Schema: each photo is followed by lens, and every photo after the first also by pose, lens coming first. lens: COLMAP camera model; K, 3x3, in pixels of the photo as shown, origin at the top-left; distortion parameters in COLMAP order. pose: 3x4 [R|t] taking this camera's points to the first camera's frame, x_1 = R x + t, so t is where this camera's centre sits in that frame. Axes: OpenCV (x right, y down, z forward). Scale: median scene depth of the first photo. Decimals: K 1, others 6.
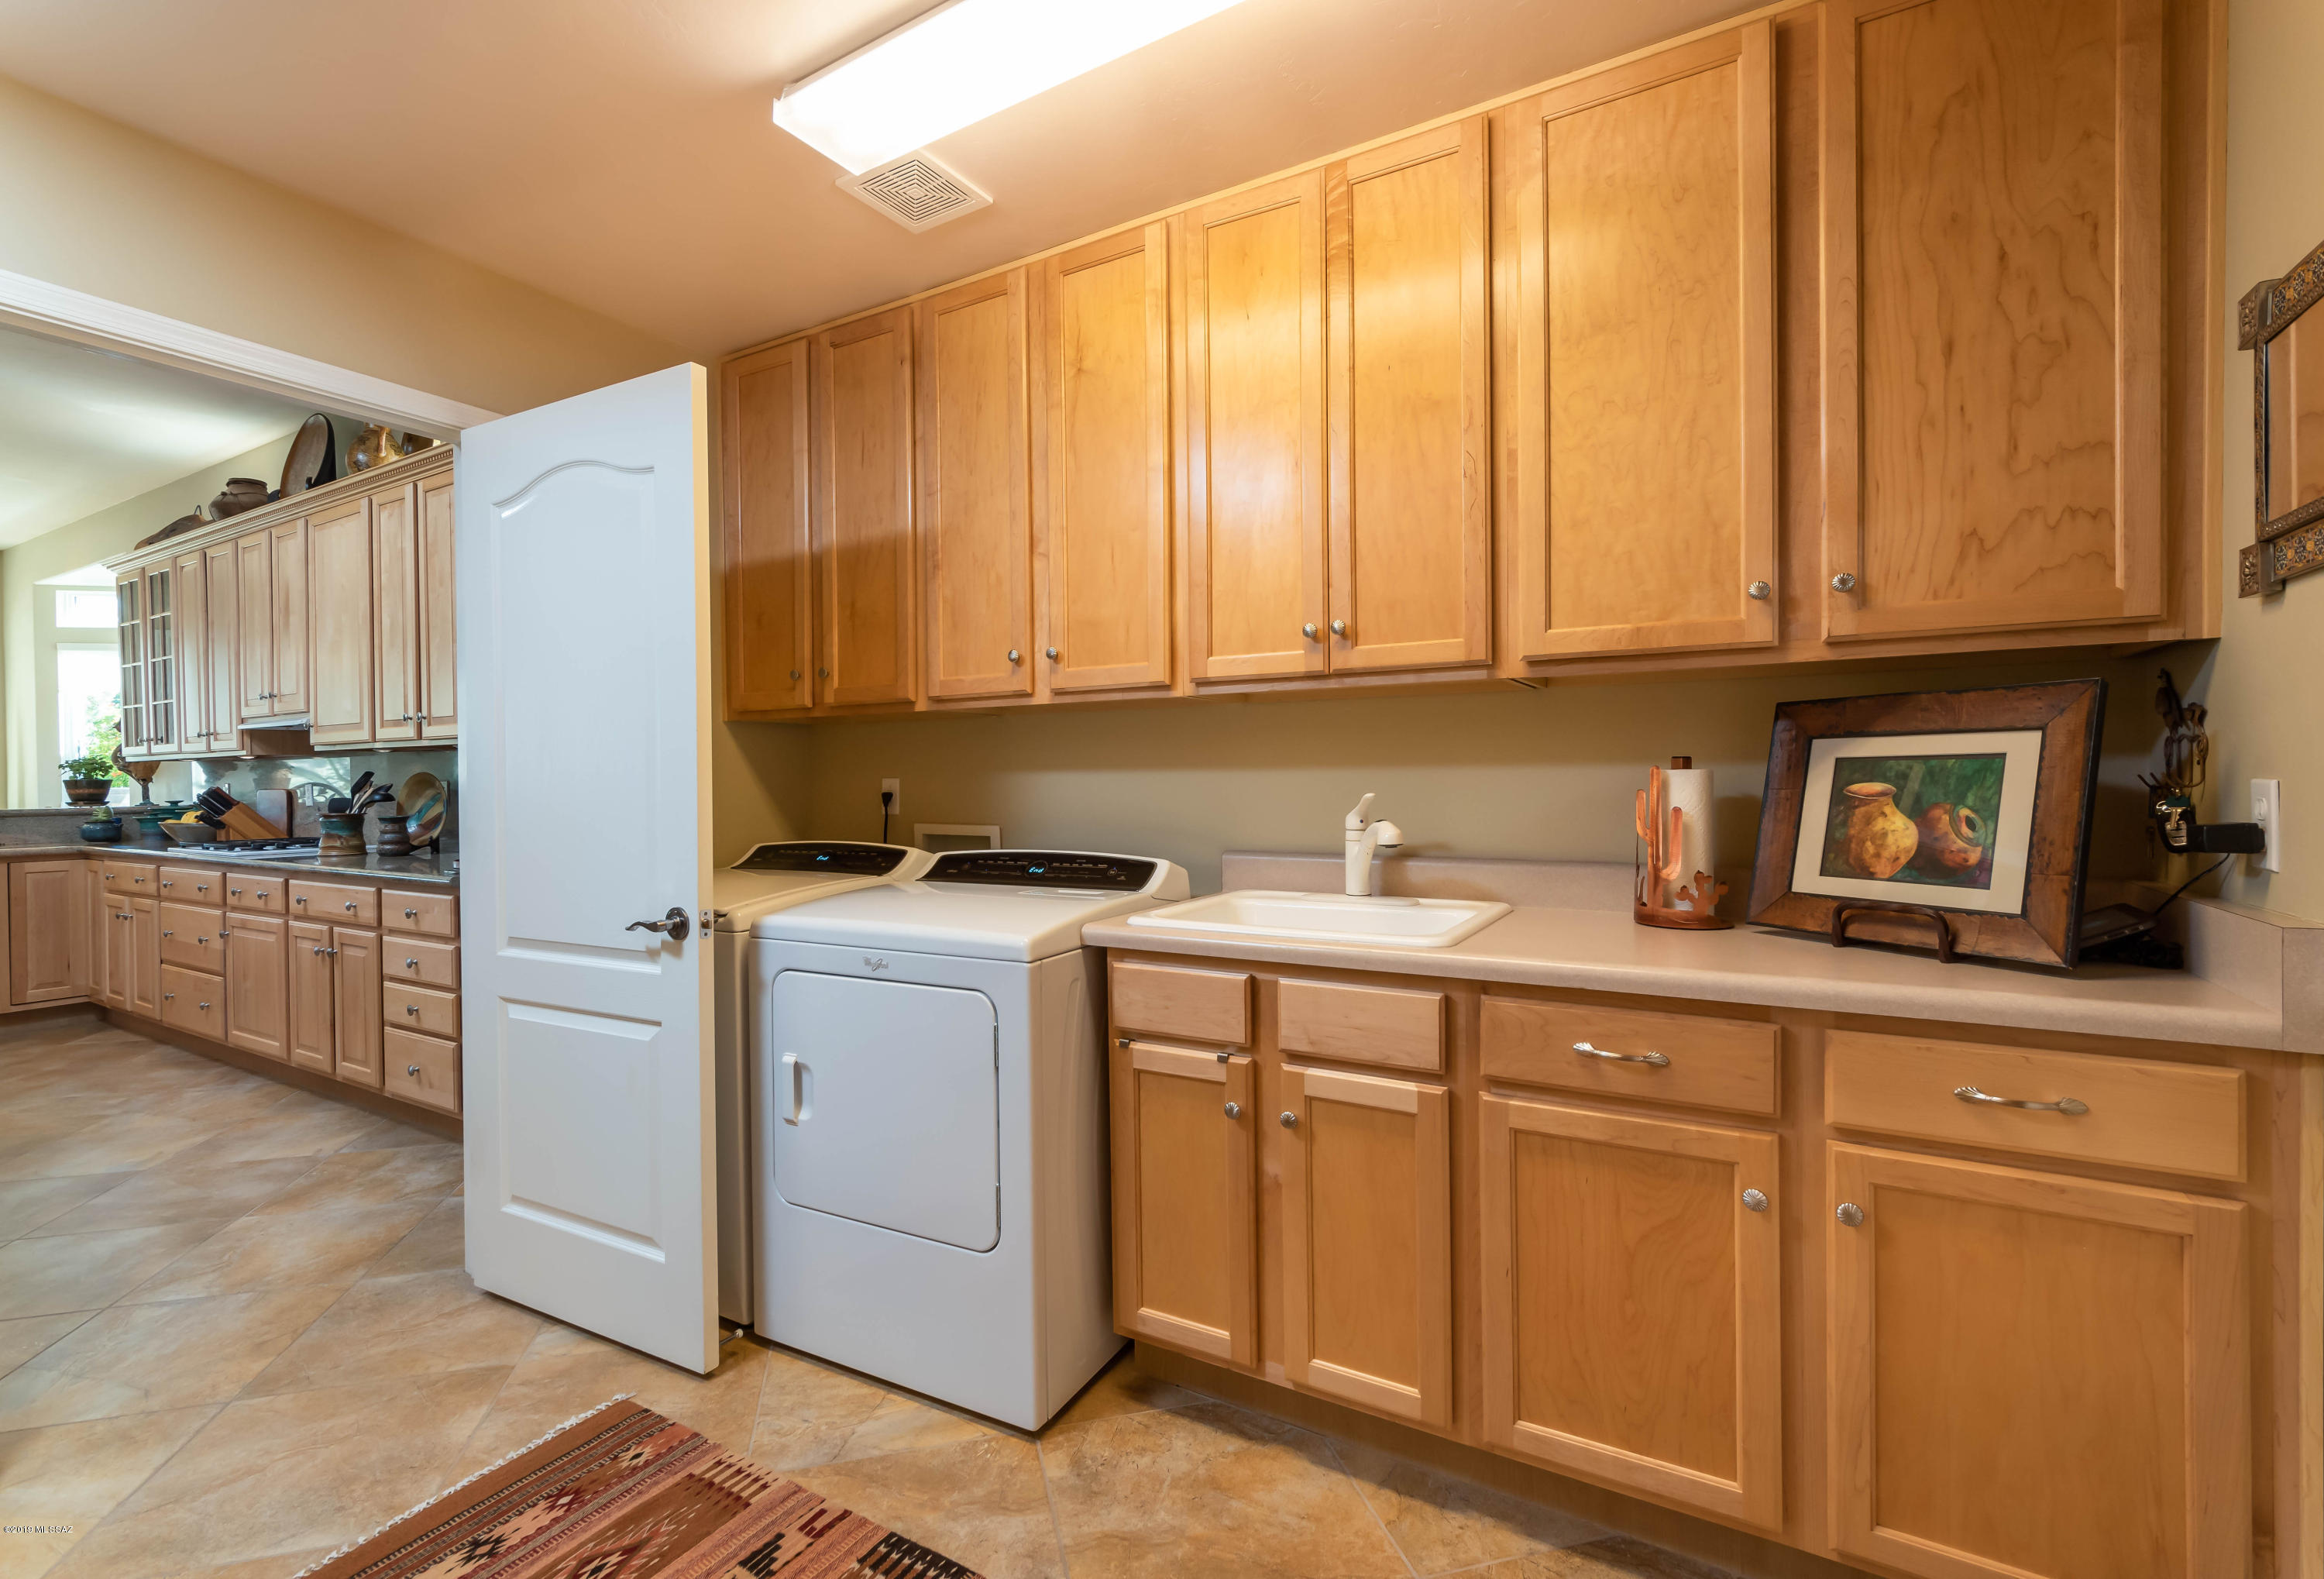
lens RADIAL K [[995.3, 0, 1144.2], [0, 995.3, 794.7], [0, 0, 1]] dist [-0.002990, -0.000105]
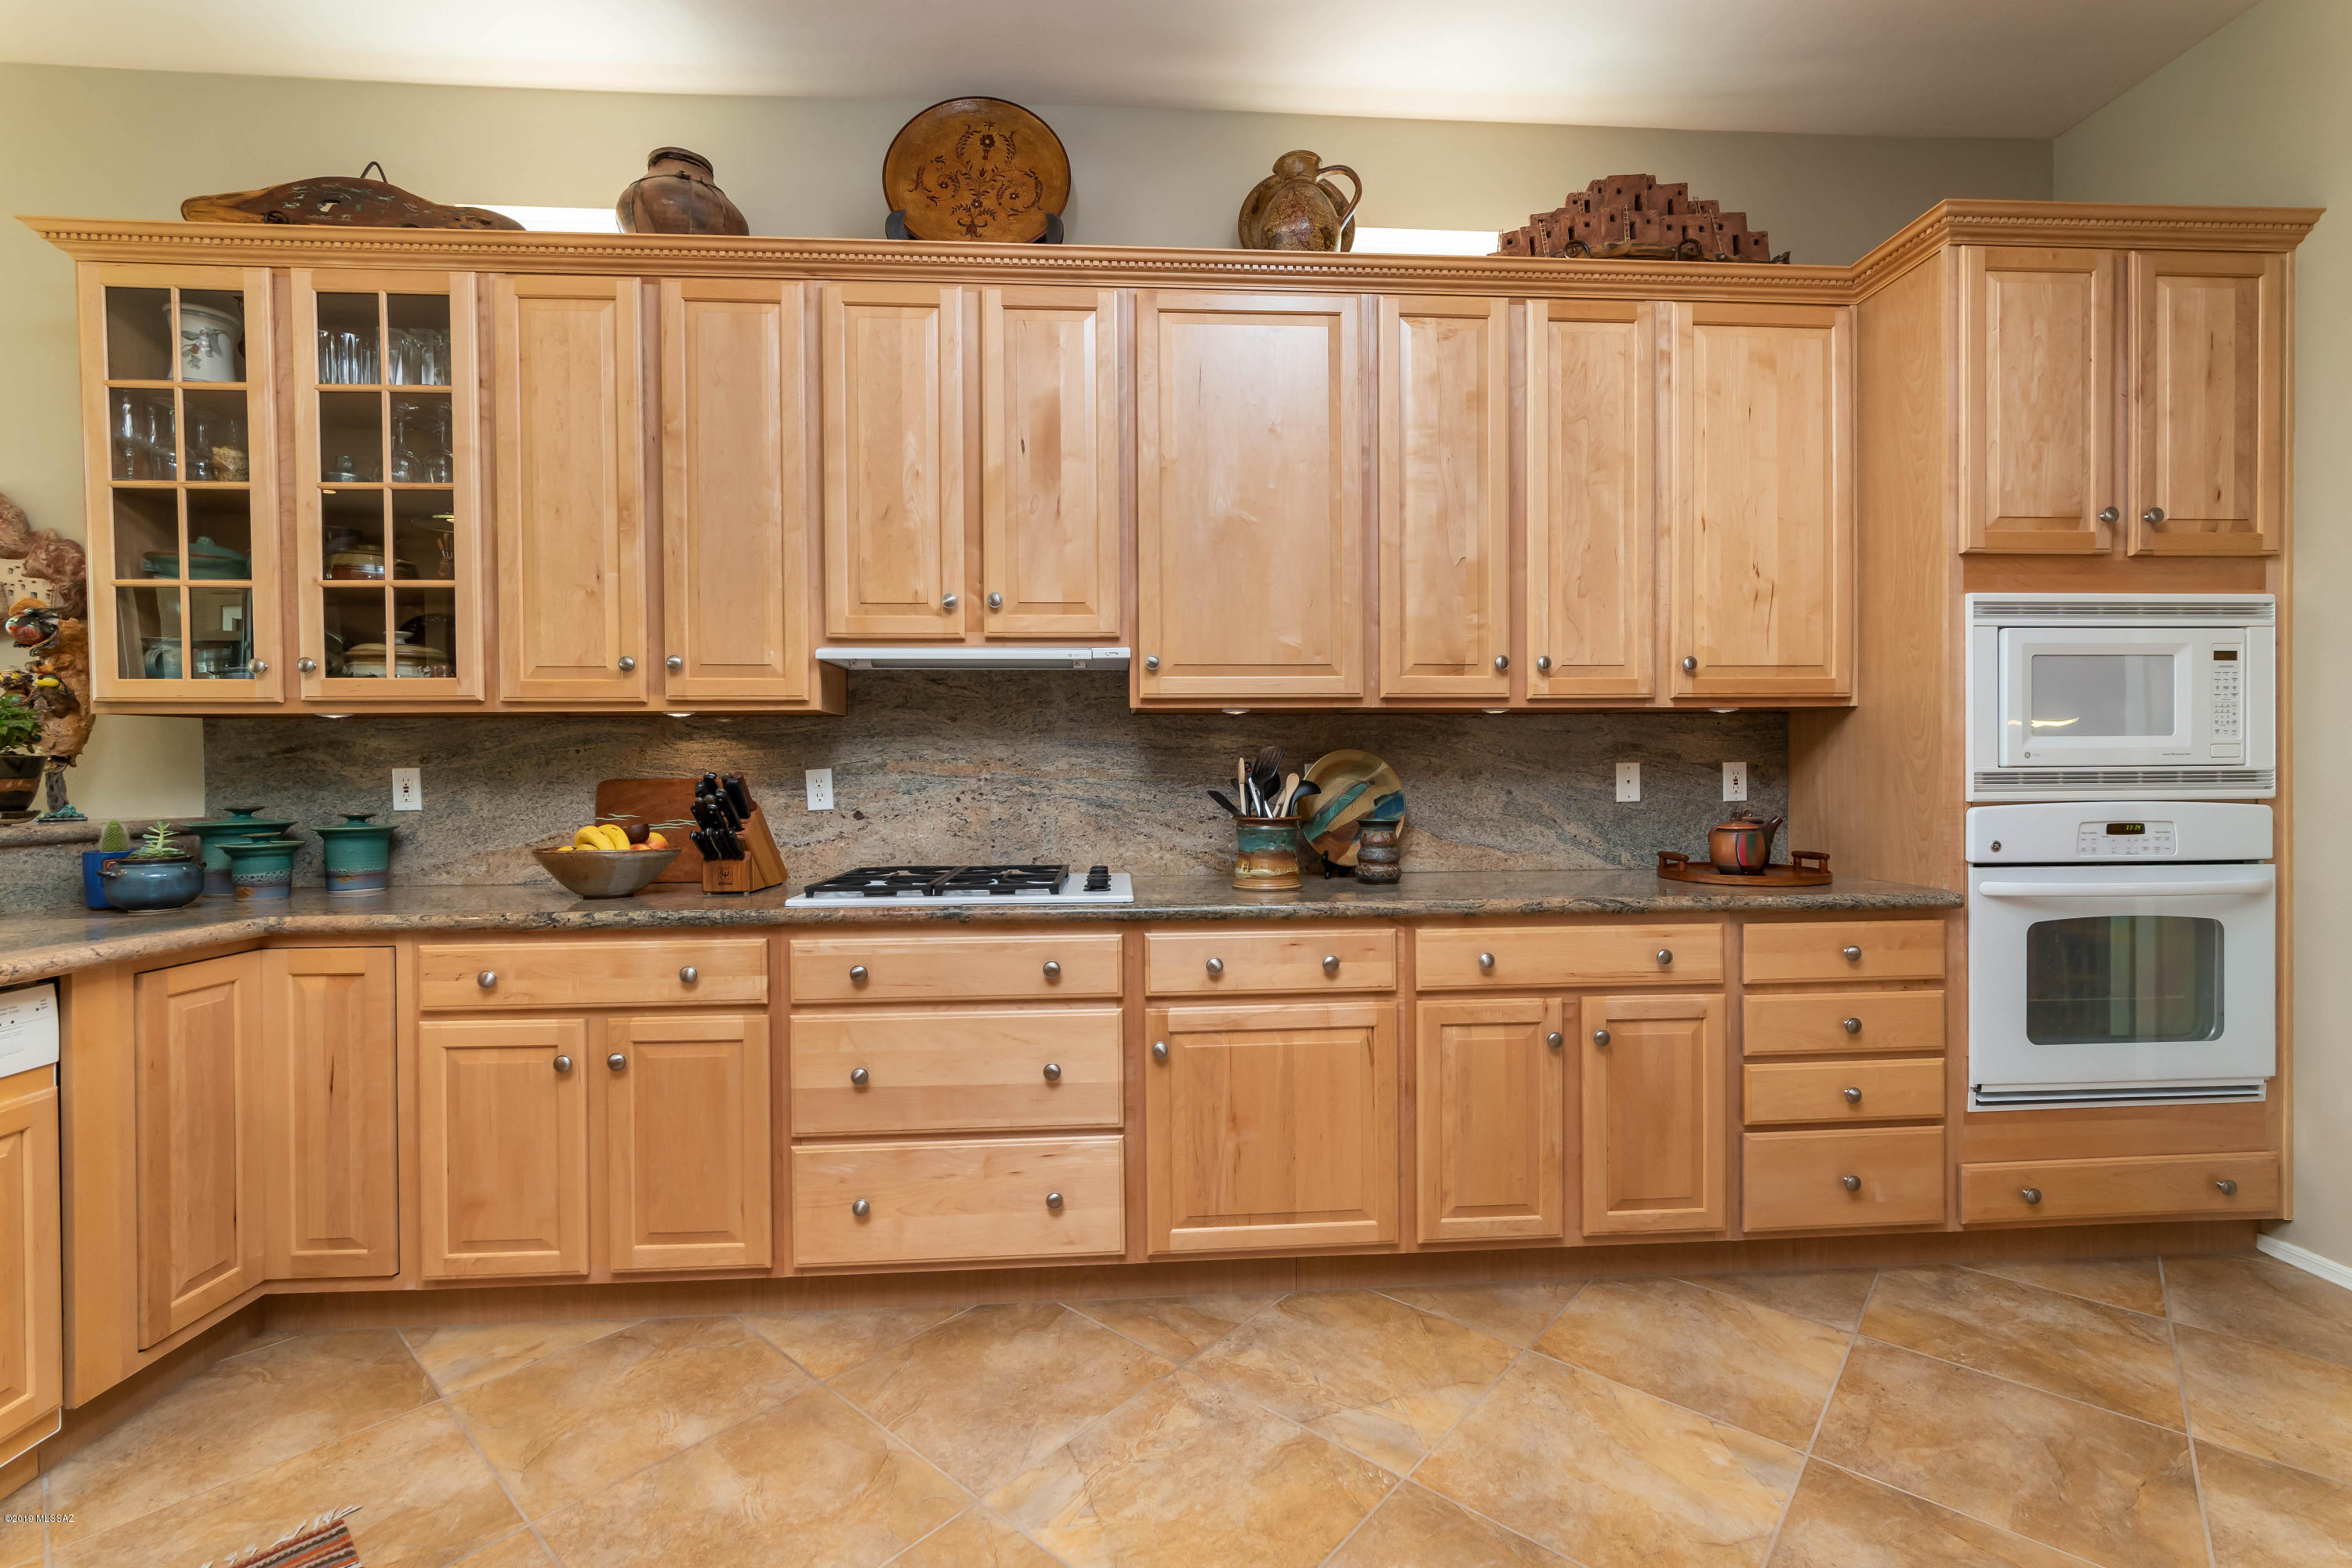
lens RADIAL K [[1021.8, 0, 1174.9], [0, 1021.8, 789.5], [0, 0, 1]] dist [-0.008138, 0.004007]
pose [[0.836169, -0.011707, 0.548347, -1.010865], [0.010869, 0.999930, 0.004775, 0.001234], [-0.548364, 0.001967, 0.836237, 0.454058]]
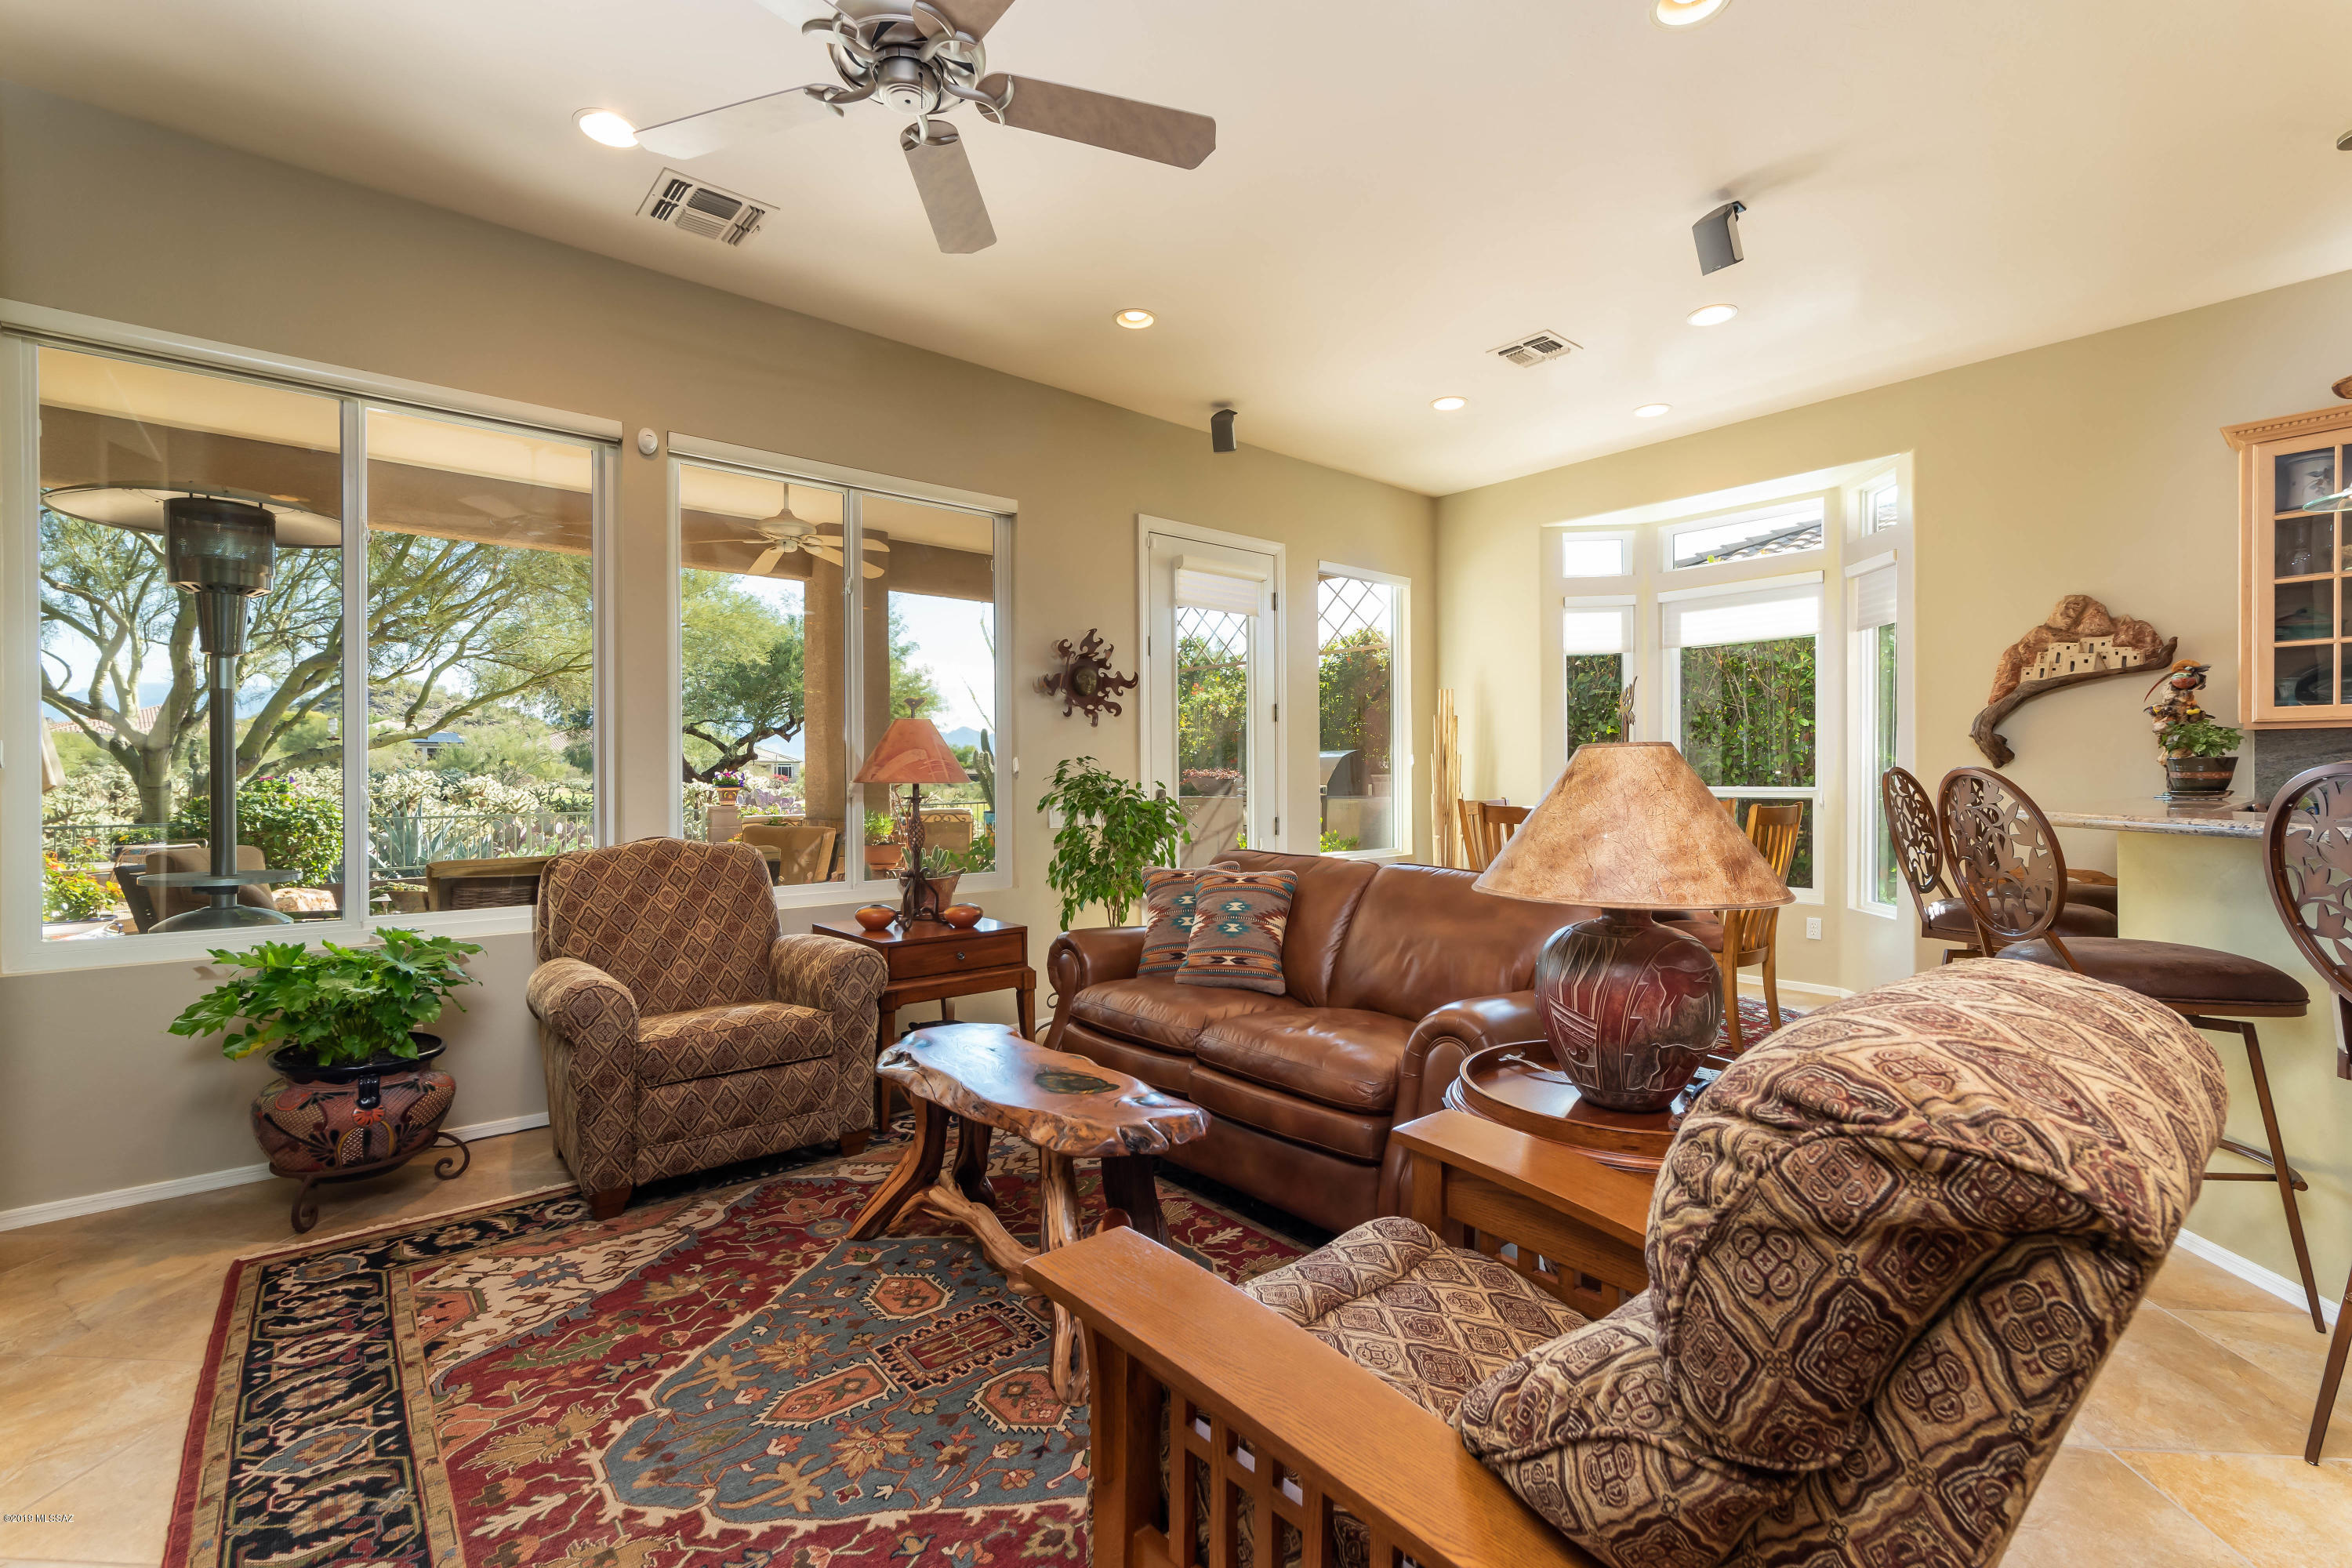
lens RADIAL K [[1021.8, 0, 1179.6], [0, 1021.8, 780.9], [0, 0, 1]] dist [-0.008138, 0.004007]
pose [[0.939361, -0.000703, -0.342930, -1.678085], [-0.001206, 0.999985, -0.005353, 0.005369], [0.342928, 0.005442, 0.939346, 0.145685]]
